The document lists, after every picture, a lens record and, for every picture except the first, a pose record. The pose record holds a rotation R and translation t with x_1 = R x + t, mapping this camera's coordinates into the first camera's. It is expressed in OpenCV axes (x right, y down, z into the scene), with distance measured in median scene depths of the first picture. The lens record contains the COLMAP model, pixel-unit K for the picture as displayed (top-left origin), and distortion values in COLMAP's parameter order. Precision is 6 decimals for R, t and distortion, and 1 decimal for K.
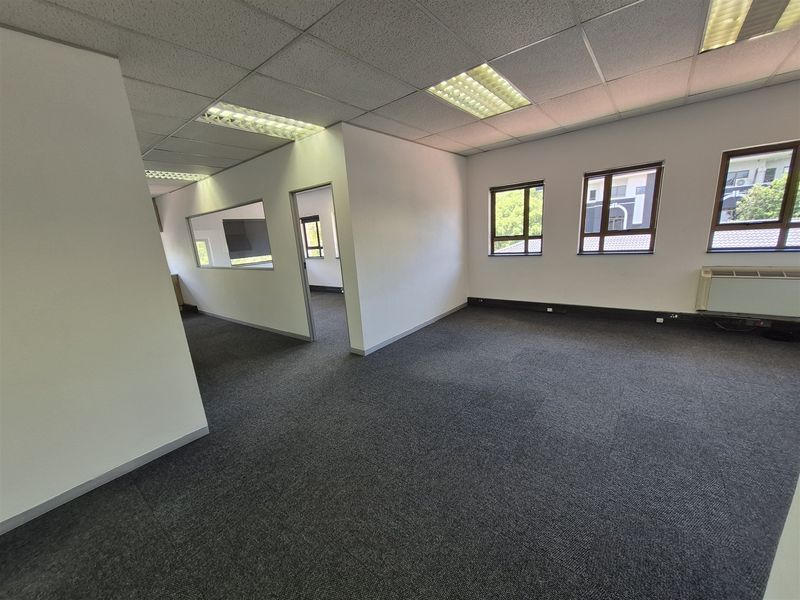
lens RADIAL K [[312.4, 0, 399.4], [0, 312.4, 311.6], [0, 0, 1]] dist [-0.000120, -0.000077]
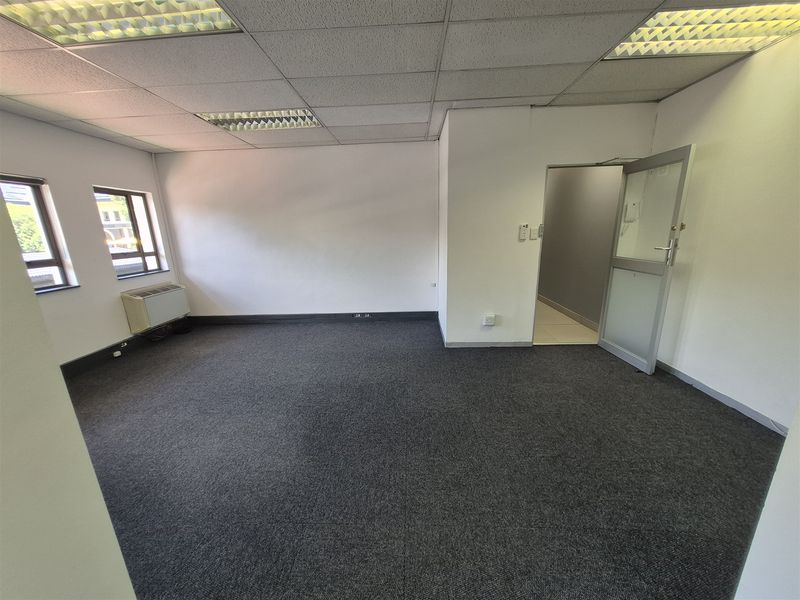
lens RADIAL K [[314.0, 0, 400.0], [0, 314.0, 300.0], [0, 0, 1]] dist [-0.000414, -0.000048]
pose [[-0.582238, -0.086925, 0.808358, -0.446678], [0.270300, 0.917014, 0.293298, -0.189192], [-0.766770, 0.389269, -0.510425, 0.886073]]
